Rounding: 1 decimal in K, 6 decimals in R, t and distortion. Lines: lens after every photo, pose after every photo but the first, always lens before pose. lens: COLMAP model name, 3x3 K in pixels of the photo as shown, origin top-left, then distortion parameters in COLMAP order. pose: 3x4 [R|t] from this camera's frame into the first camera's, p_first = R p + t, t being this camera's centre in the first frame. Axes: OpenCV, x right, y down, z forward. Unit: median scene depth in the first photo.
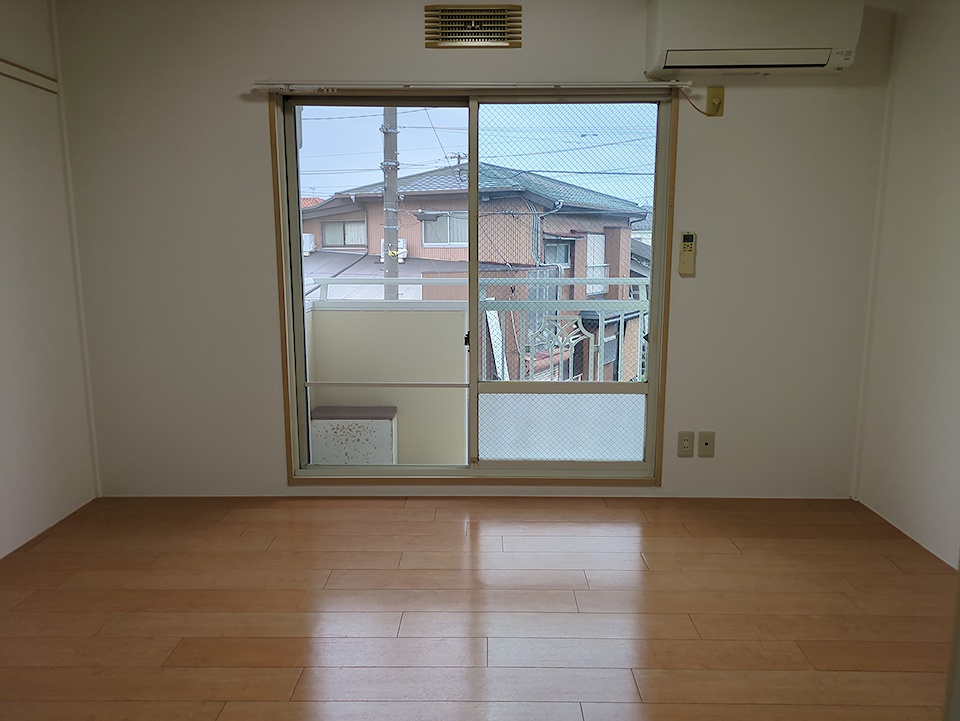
lens RADIAL K [[721.2, 0, 478.5], [0, 721.2, 361.7], [0, 0, 1]] dist [0.033720, -0.014021]
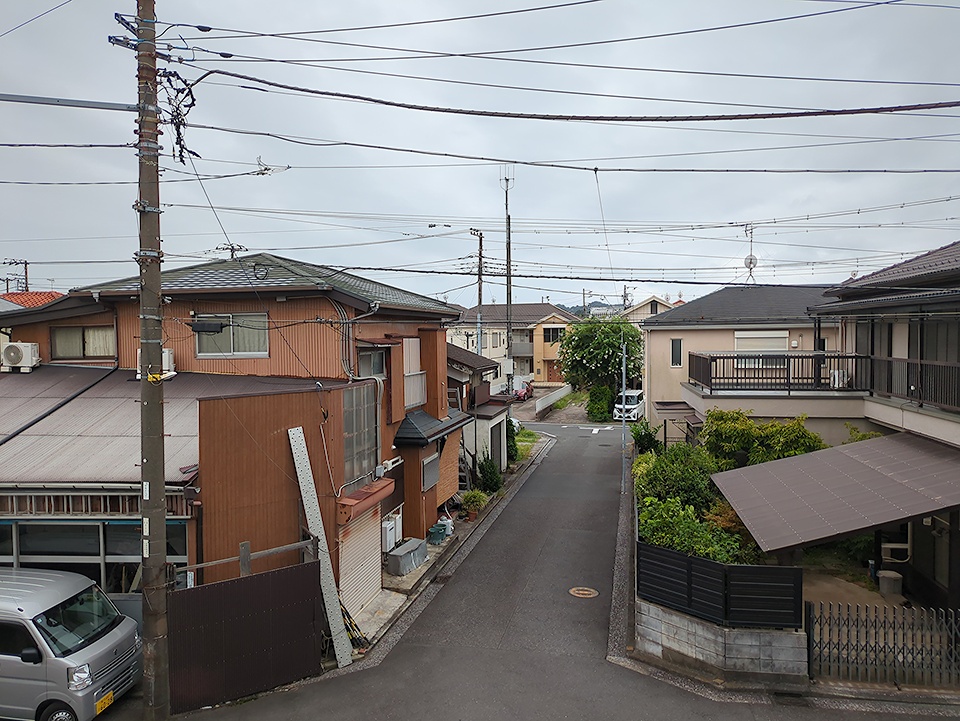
lens RADIAL K [[721.2, 0, 480.6], [0, 721.2, 356.3], [0, 0, 1]] dist [0.033720, -0.014021]
pose [[0.952959, -0.023928, 0.302155, -0.020326], [0.063839, 0.990362, -0.122912, -0.044164], [-0.296302, 0.136420, 0.945302, 0.164037]]
